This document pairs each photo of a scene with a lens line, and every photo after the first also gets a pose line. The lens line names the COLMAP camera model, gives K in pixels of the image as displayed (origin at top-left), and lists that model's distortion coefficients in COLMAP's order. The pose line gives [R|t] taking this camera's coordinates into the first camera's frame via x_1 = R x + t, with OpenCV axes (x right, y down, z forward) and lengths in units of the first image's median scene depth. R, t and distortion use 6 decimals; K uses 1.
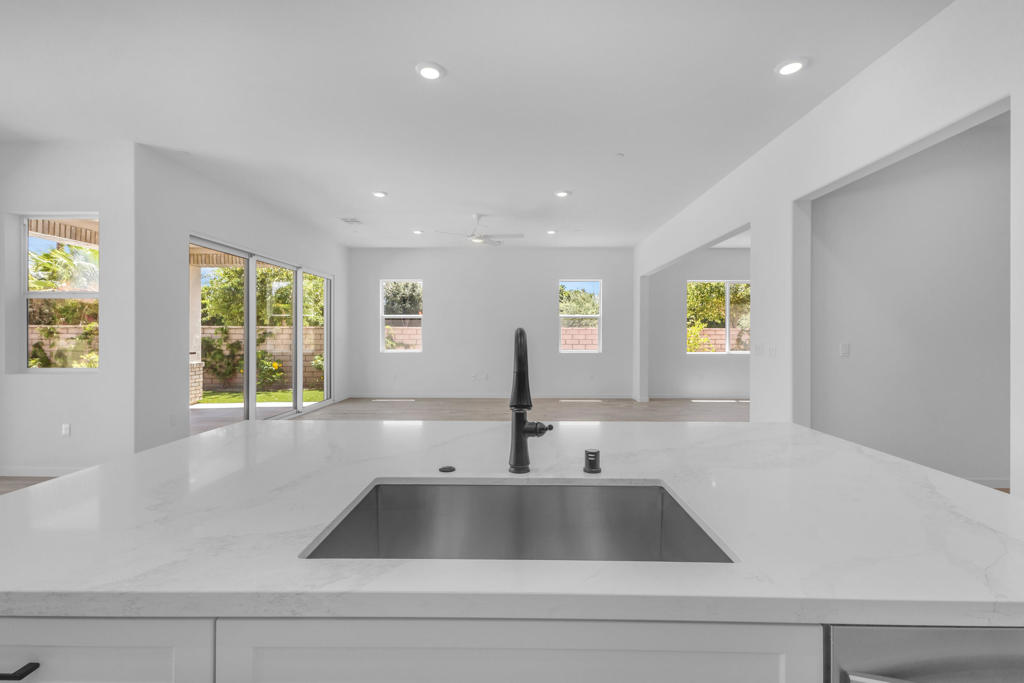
lens RADIAL K [[450.5, 0, 507.6], [0, 450.5, 330.8], [0, 0, 1]] dist [0.019422, -0.000081]
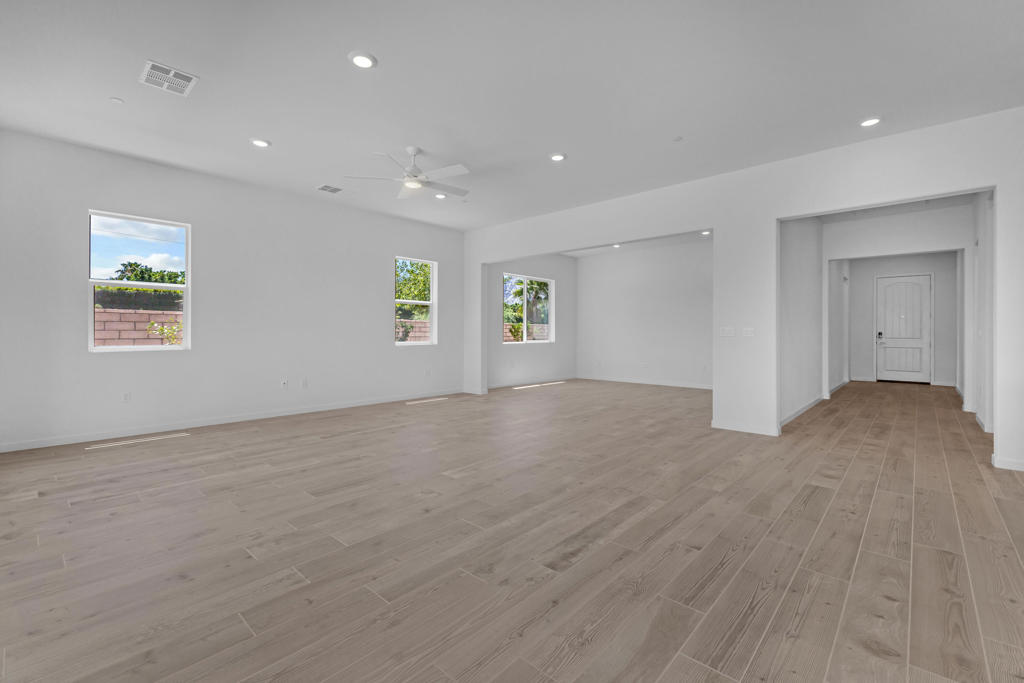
lens RADIAL K [[444.2, 0, 512.9], [0, 444.2, 331.2], [0, 0, 1]] dist [0.003138, -0.000140]
pose [[0.658485, 0.001916, 0.752591, -0.368592], [-0.013586, 0.999864, 0.009341, 0.013351], [-0.752471, -0.016375, 0.658422, 0.327621]]
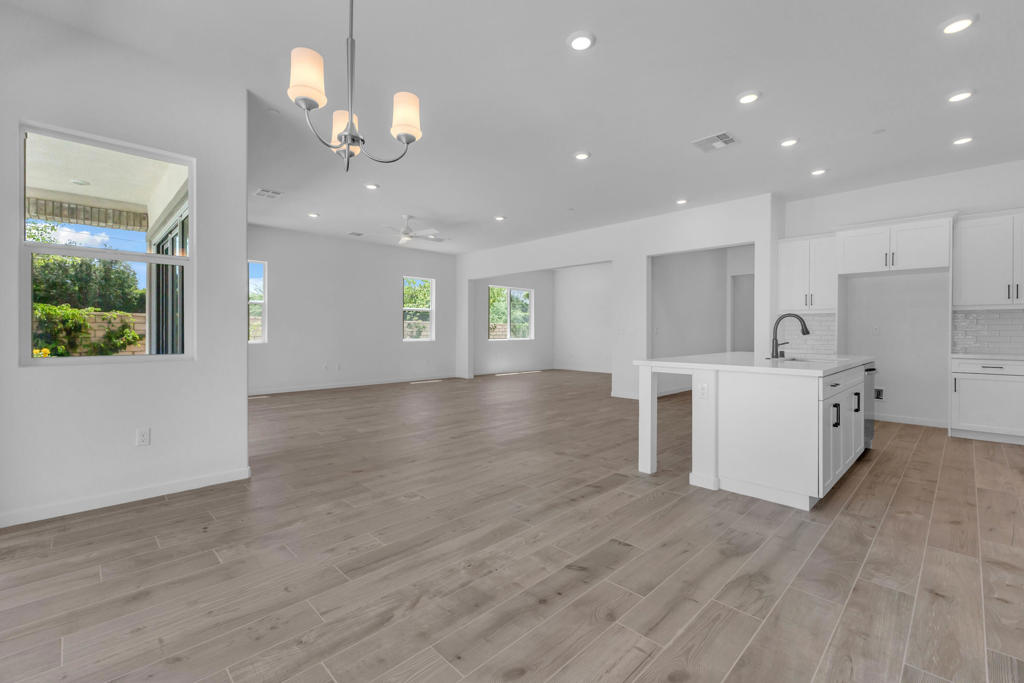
lens RADIAL K [[444.2, 0, 512.9], [0, 444.2, 331.2], [0, 0, 1]] dist [0.003138, -0.000140]
pose [[0.700406, -0.000916, 0.713744, -0.505958], [-0.010632, 0.999875, 0.011717, 0.008304], [-0.713666, -0.015796, 0.700308, 0.037240]]
